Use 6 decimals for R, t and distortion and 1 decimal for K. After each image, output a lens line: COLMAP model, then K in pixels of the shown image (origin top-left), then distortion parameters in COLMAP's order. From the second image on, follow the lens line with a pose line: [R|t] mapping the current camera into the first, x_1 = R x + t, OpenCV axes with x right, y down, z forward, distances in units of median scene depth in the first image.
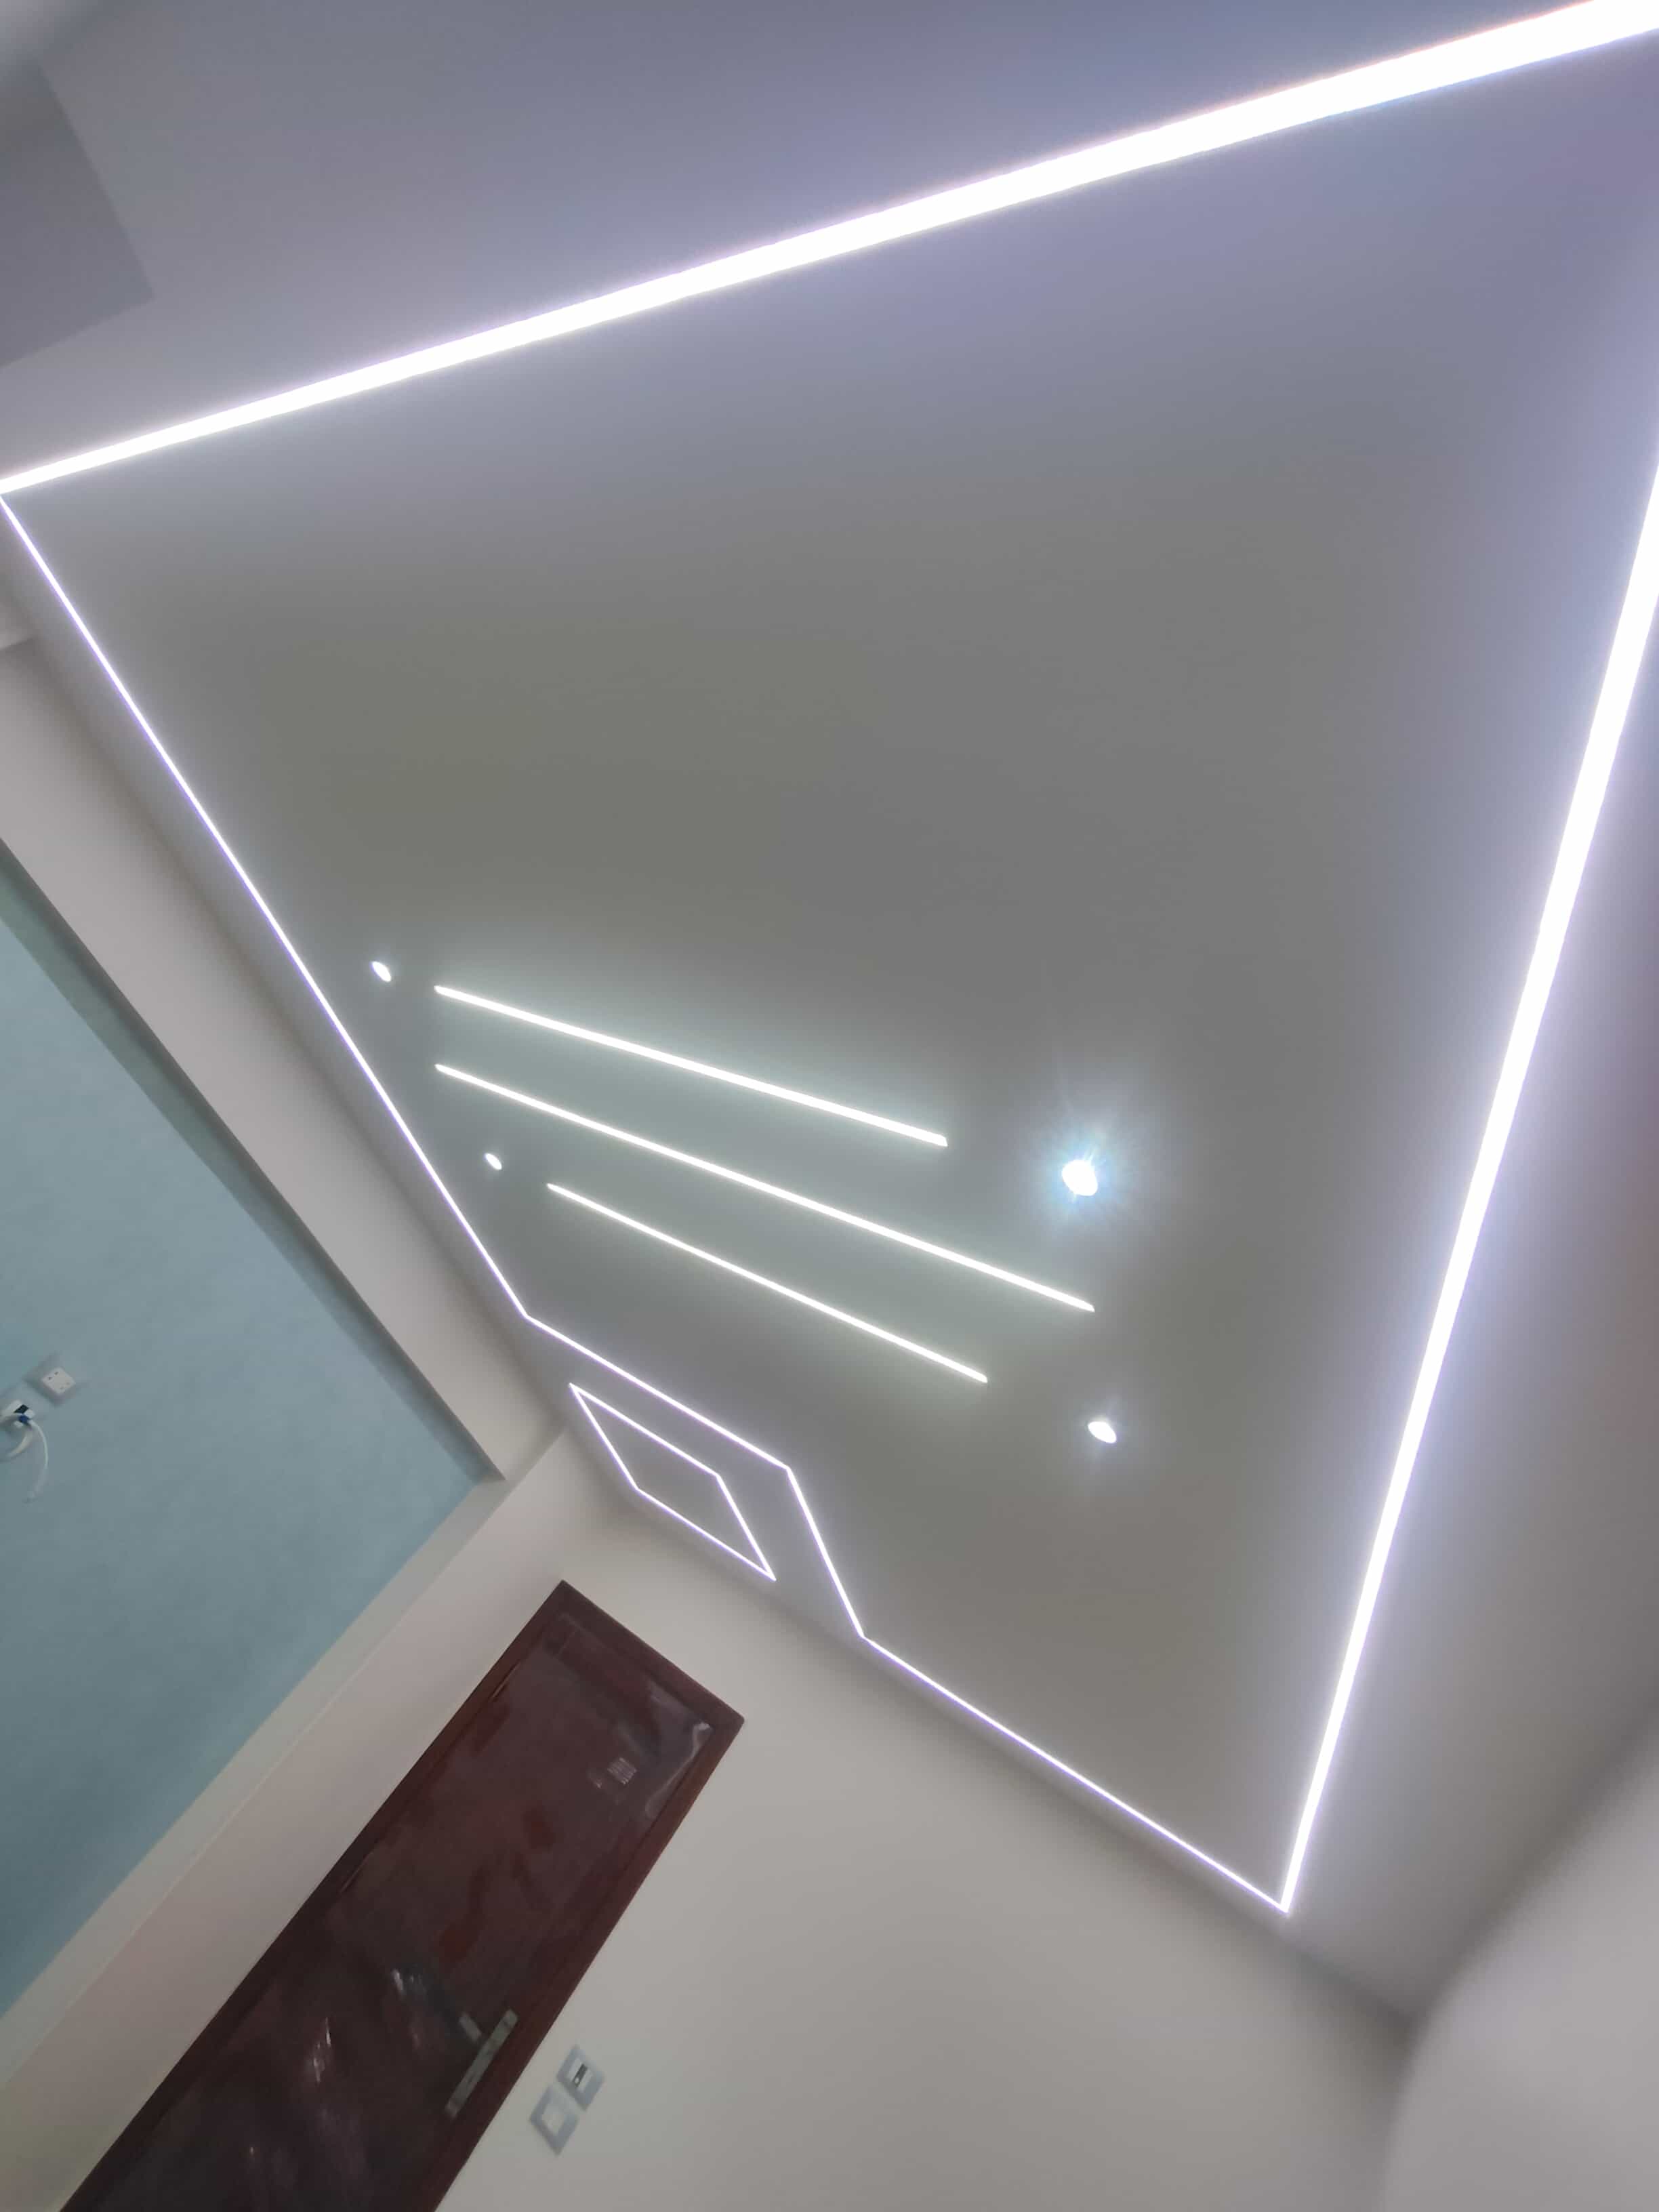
lens RADIAL K [[1028.7, 0, 812.5], [0, 1028.7, 1107.6], [0, 0, 1]] dist [-0.009237, 0.006250]
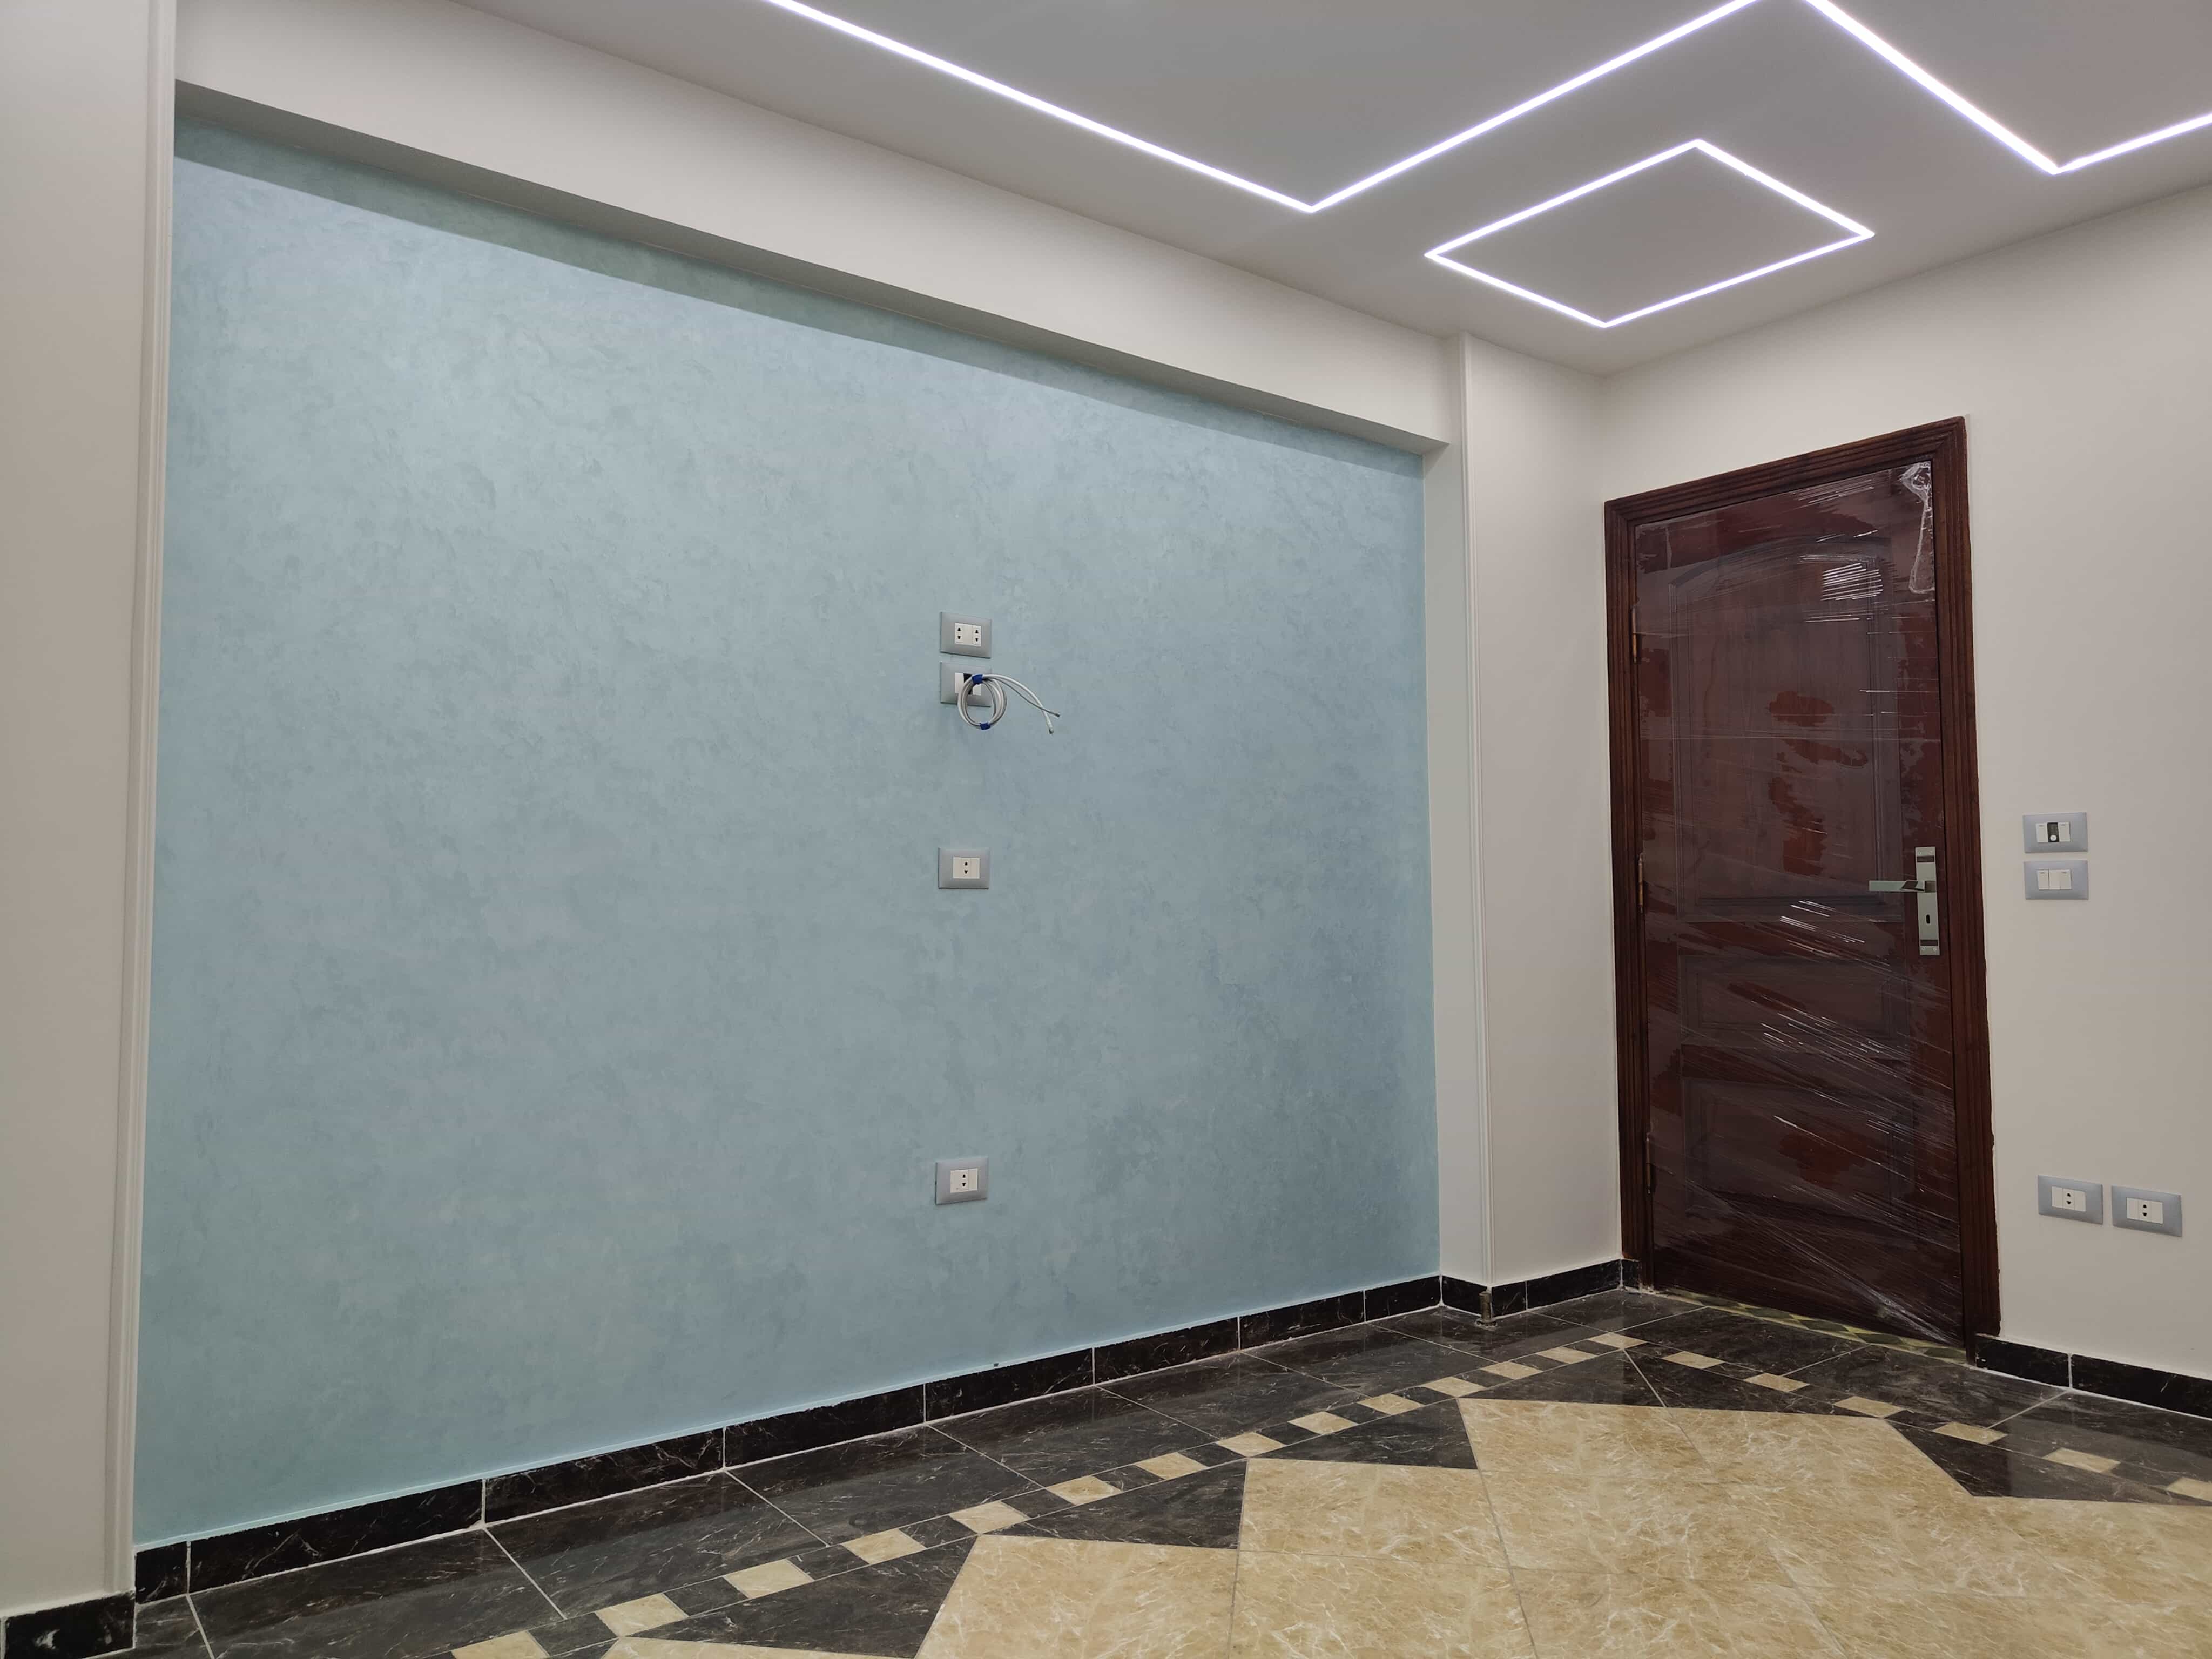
lens RADIAL K [[1532.6, 0, 1104.8], [0, 1532.6, 819.4], [0, 0, 1]] dist [0.021885, -0.013205]
pose [[0.657126, -0.595091, -0.462658, -0.136516], [0.735489, 0.640591, 0.220679, 0.135741], [0.165051, -0.485294, 0.858632, -0.104316]]
